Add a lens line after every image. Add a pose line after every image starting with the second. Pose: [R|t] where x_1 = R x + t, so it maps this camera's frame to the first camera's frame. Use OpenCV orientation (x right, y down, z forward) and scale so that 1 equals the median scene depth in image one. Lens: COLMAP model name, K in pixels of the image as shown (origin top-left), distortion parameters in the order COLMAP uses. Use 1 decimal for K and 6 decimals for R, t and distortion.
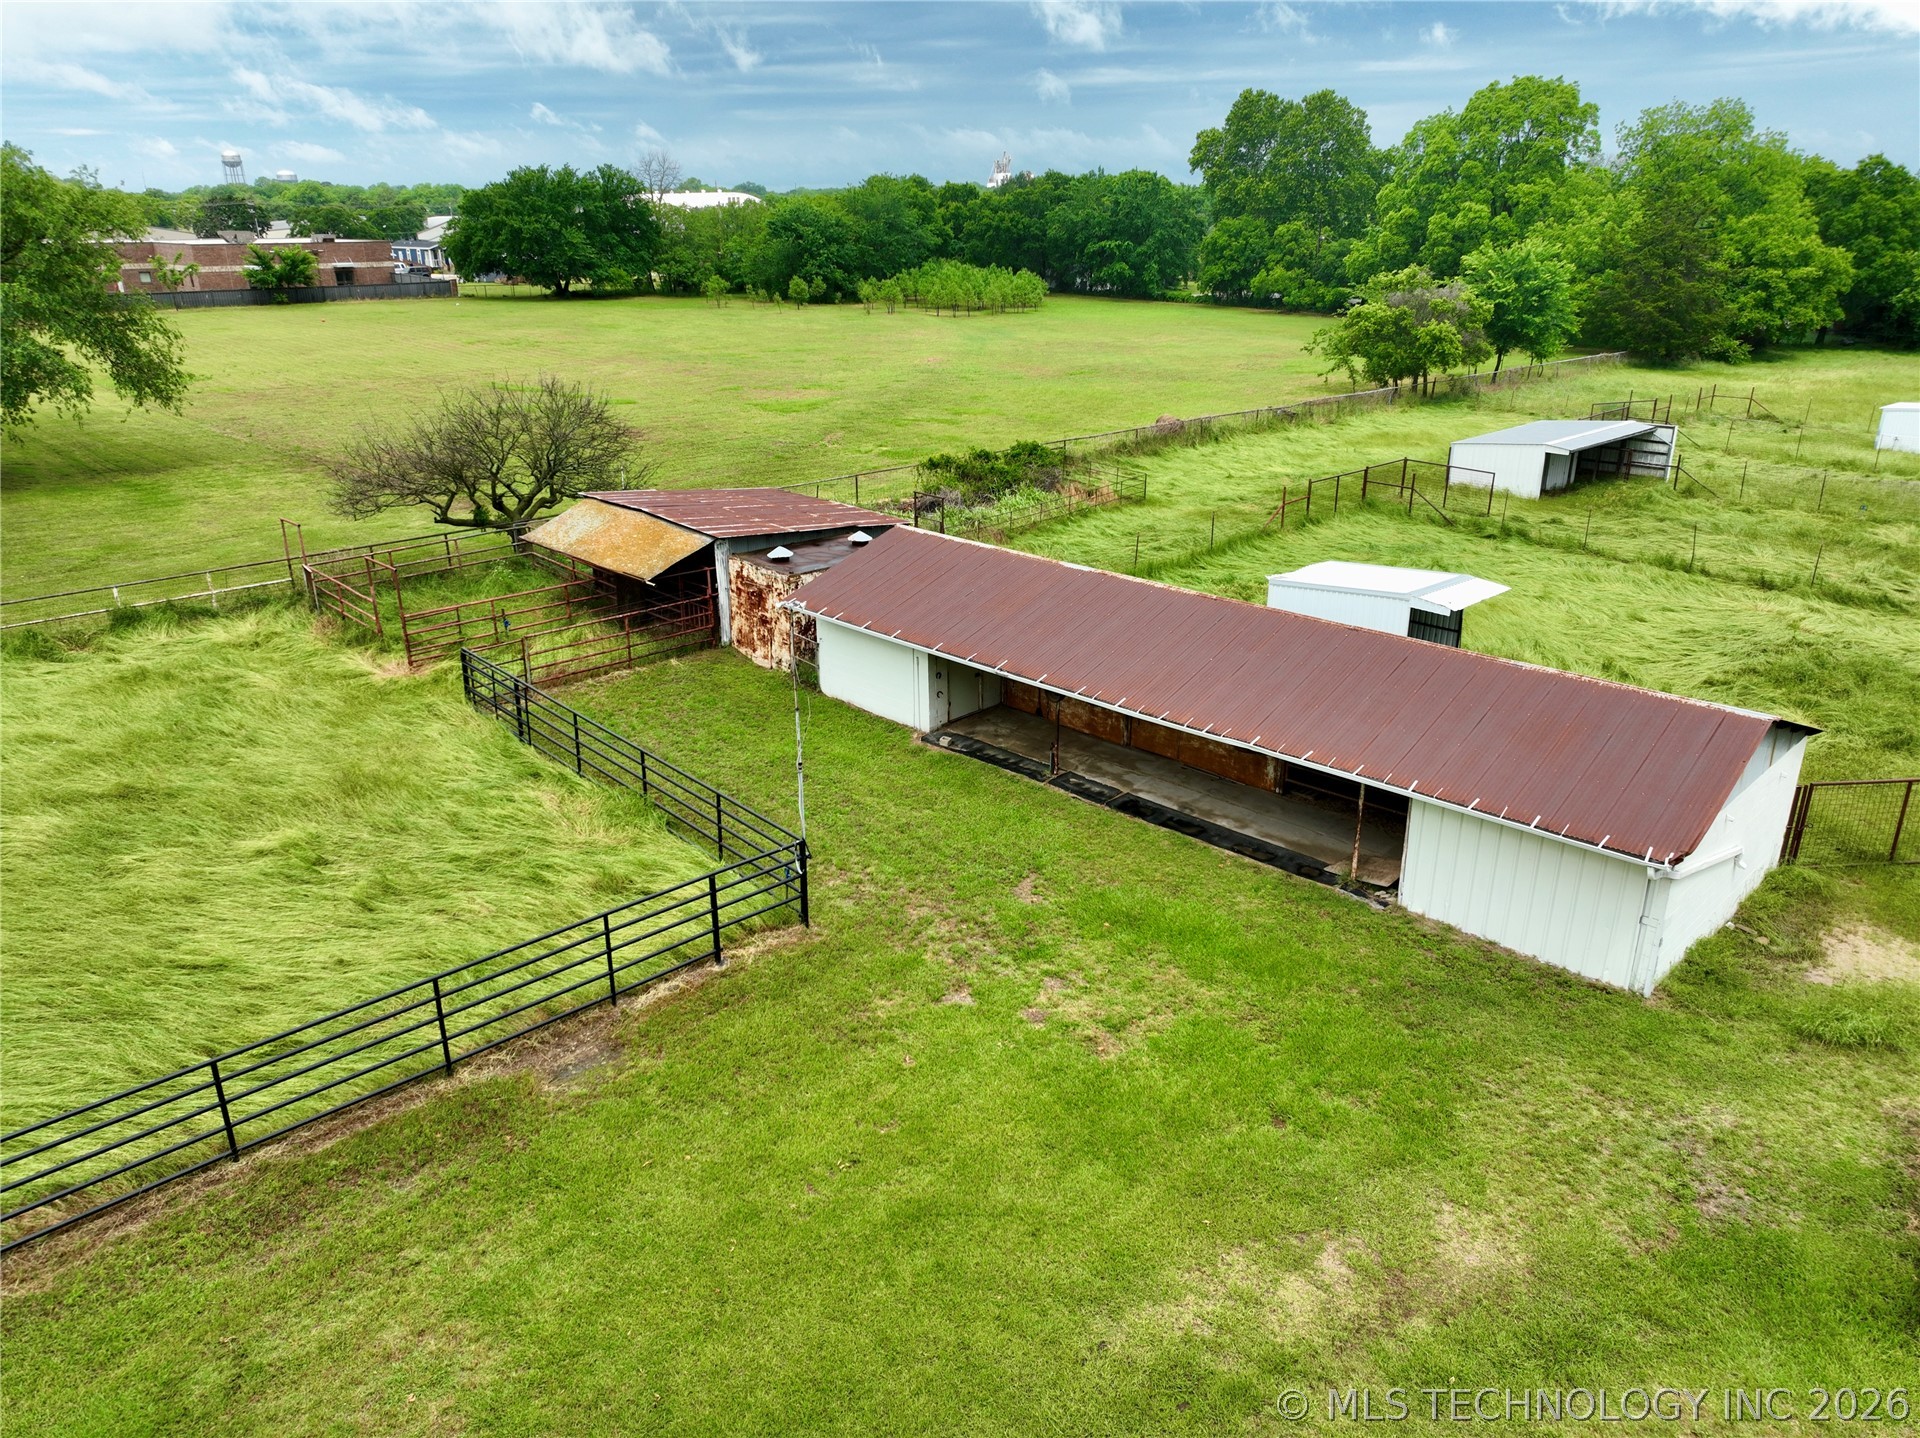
lens RADIAL K [[1347.6, 0, 967.5], [0, 1347.6, 719.1], [0, 0, 1]] dist [-0.001670, 0.022048]
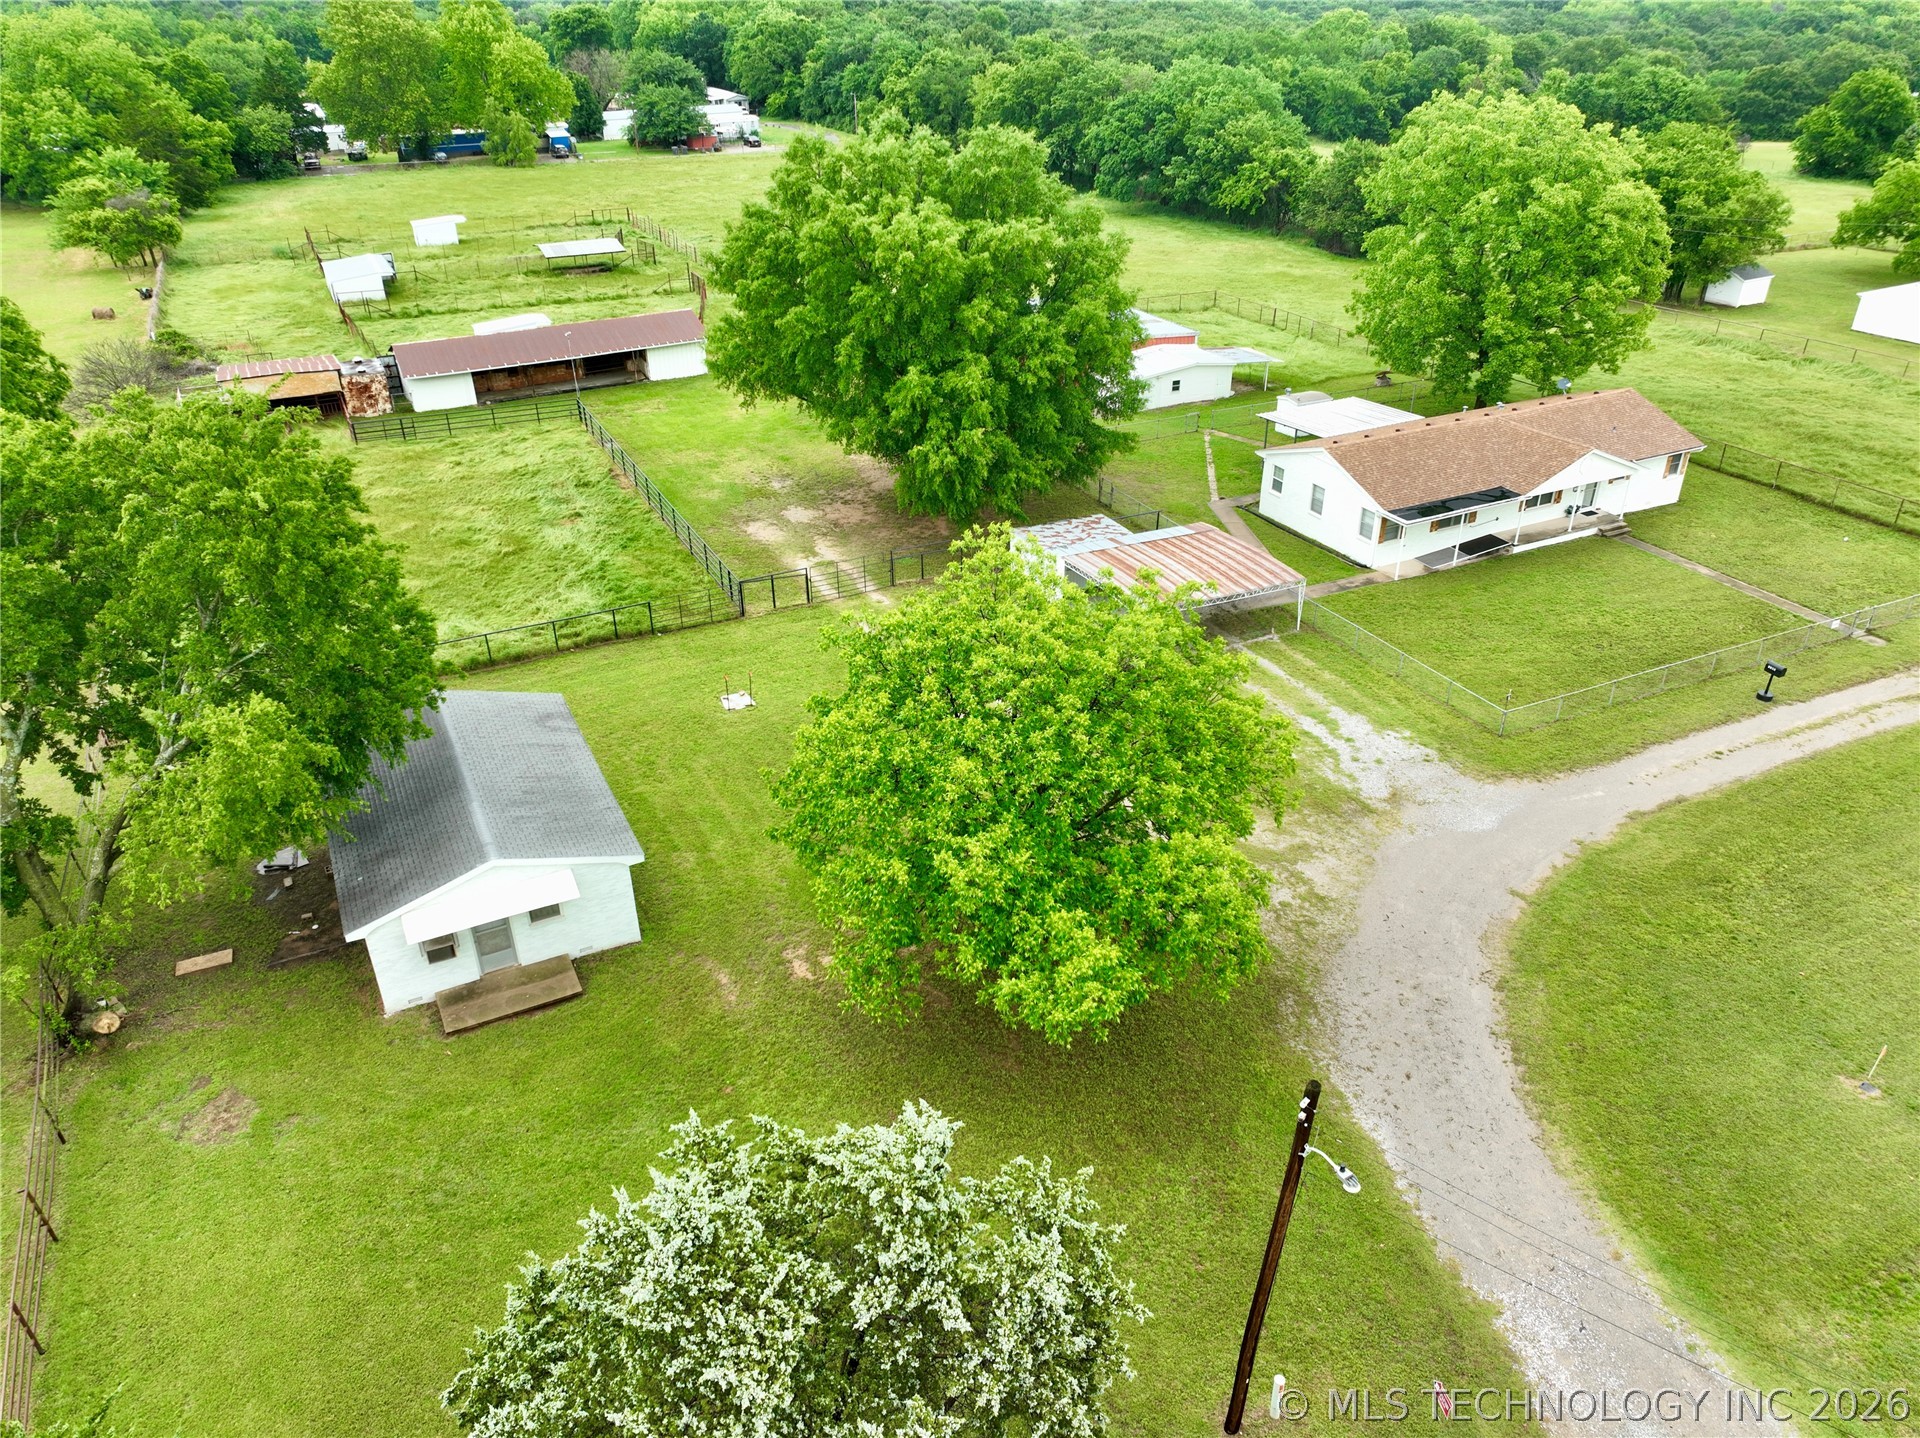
lens RADIAL K [[1351.5, 0, 959.2], [0, 1351.5, 712.8], [0, 0, 1]] dist [0.006711, 0.013344]
pose [[0.309139, -0.469152, 0.827242, -1.254761], [0.347092, 0.865507, 0.361145, -0.055058], [-0.885415, 0.175485, 0.430400, -0.538203]]
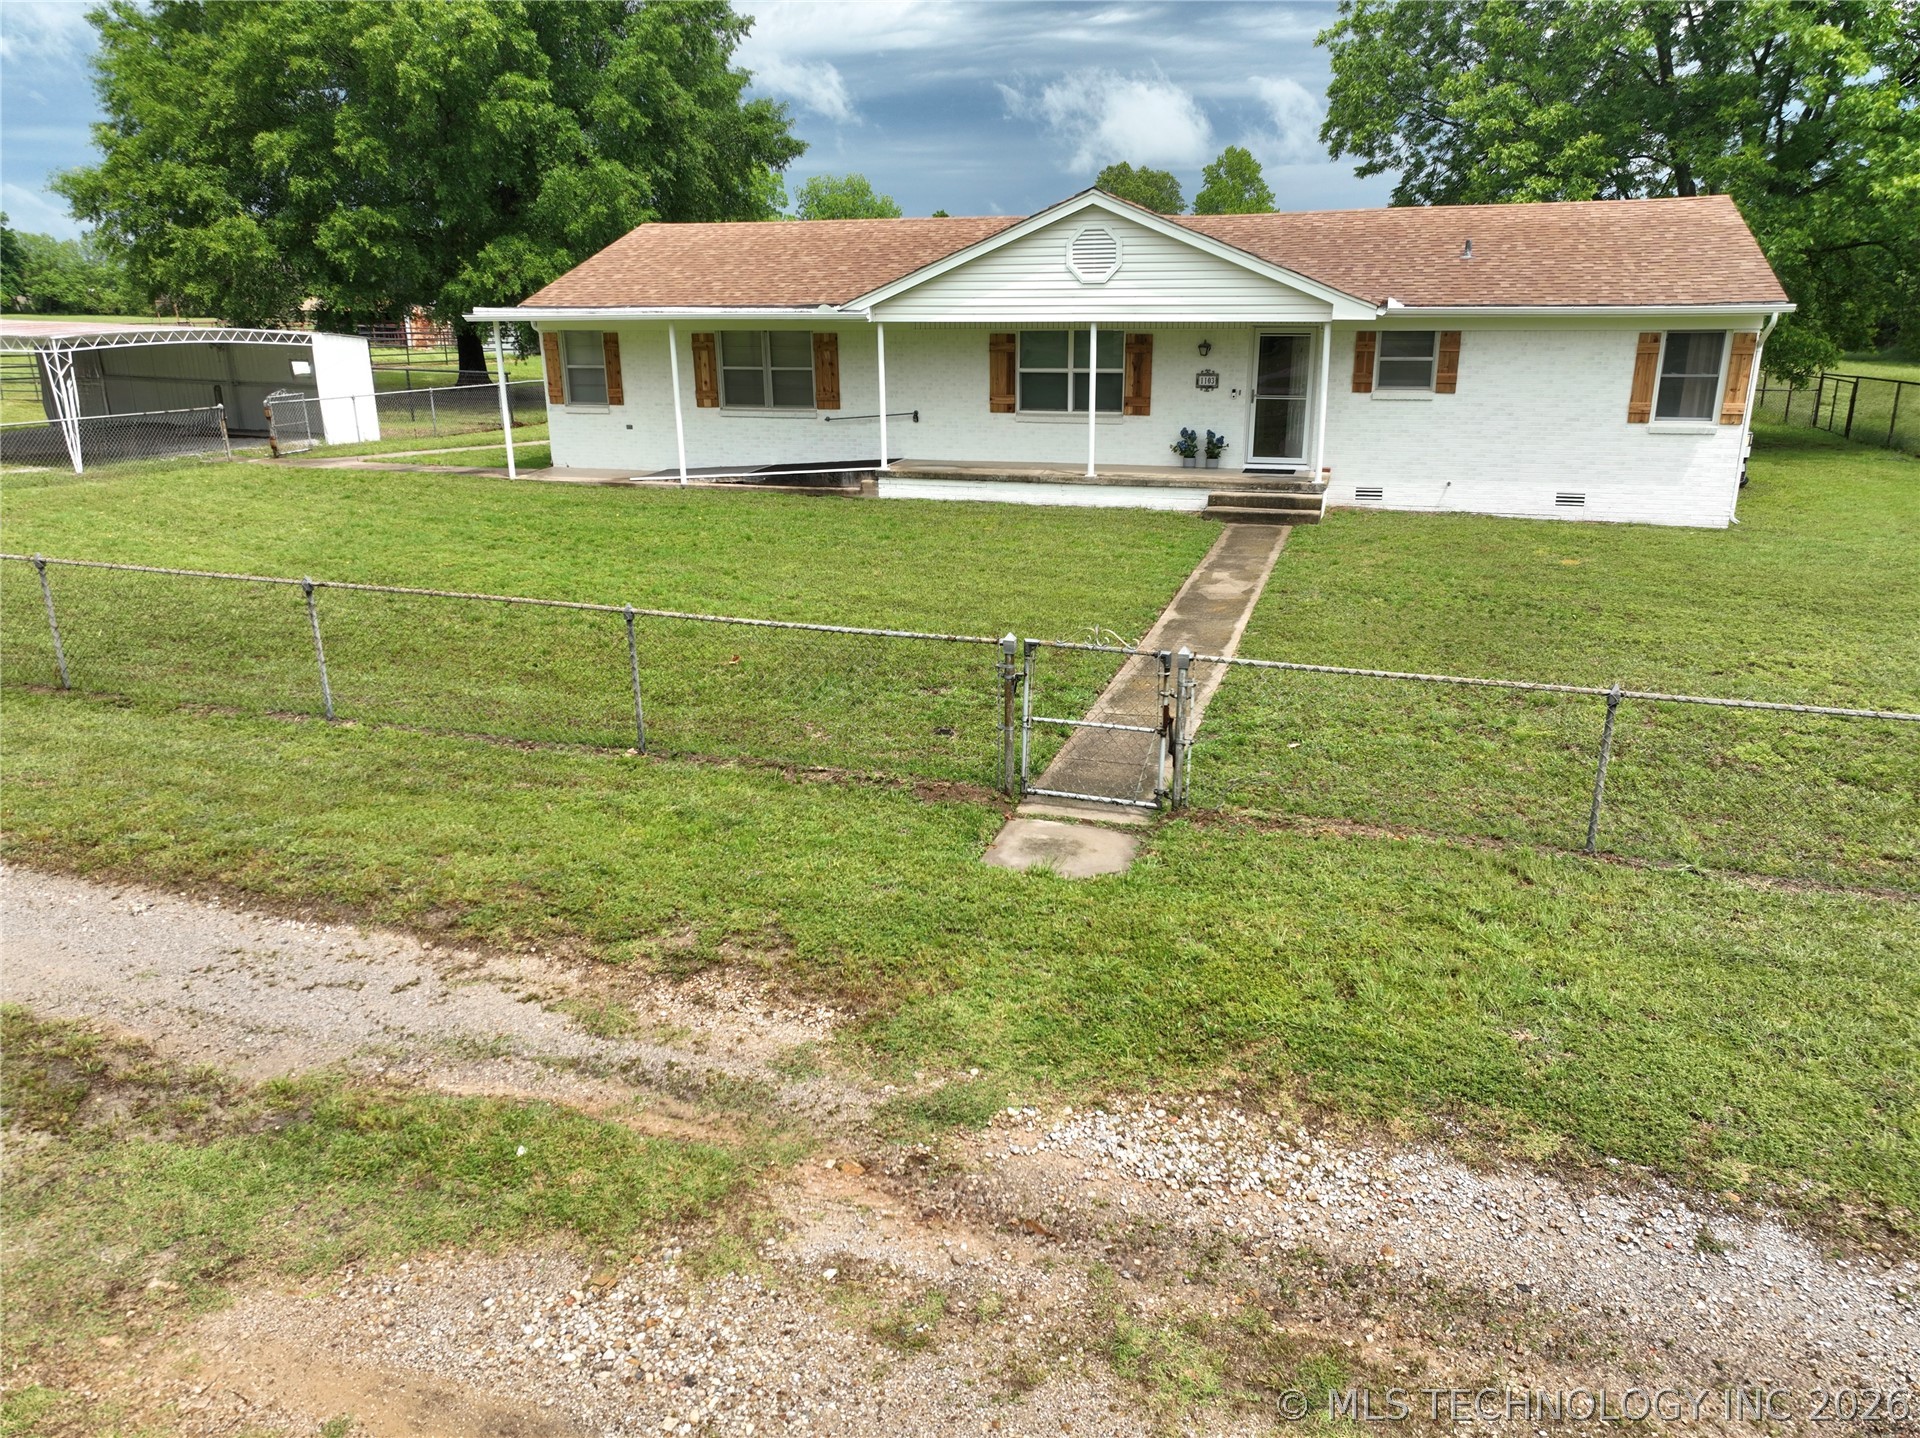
lens RADIAL K [[1346.3, 0, 964.8], [0, 1346.3, 718.8], [0, 0, 1]] dist [-0.002737, 0.024972]
pose [[0.878221, -0.145606, 0.455552, -0.294972], [0.173652, 0.984603, -0.020065, 0.467567], [-0.445616, 0.096729, 0.889983, -0.837014]]
